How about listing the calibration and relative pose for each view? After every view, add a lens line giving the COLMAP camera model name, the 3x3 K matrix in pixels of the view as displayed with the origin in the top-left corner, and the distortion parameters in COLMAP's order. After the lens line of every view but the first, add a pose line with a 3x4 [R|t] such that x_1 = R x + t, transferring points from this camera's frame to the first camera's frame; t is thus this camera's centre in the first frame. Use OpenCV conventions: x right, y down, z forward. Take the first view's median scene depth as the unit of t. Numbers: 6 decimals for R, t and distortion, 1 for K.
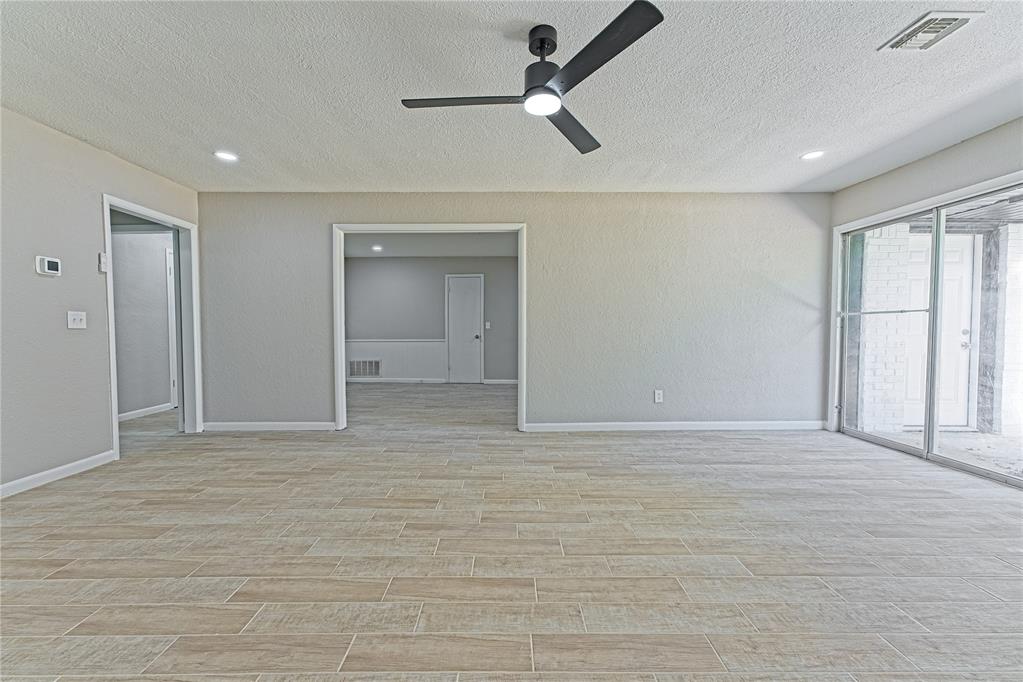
lens RADIAL K [[414.4, 0, 507.2], [0, 414.4, 337.6], [0, 0, 1]] dist [-0.012049, 0.000985]
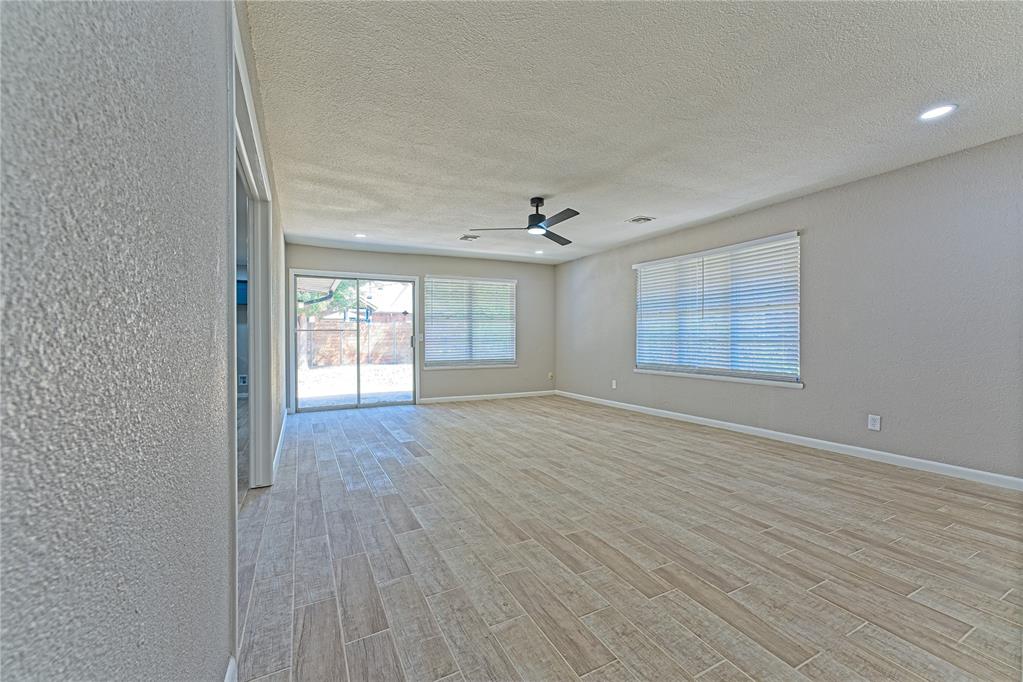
lens RADIAL K [[414.4, 0, 510.9], [0, 414.4, 339.4], [0, 0, 1]] dist [-0.012049, 0.000985]
pose [[-0.466597, -0.000799, 0.884469, -1.379420], [0.018467, 0.999773, 0.010645, -0.043297], [-0.884277, 0.021300, -0.466477, 1.702946]]
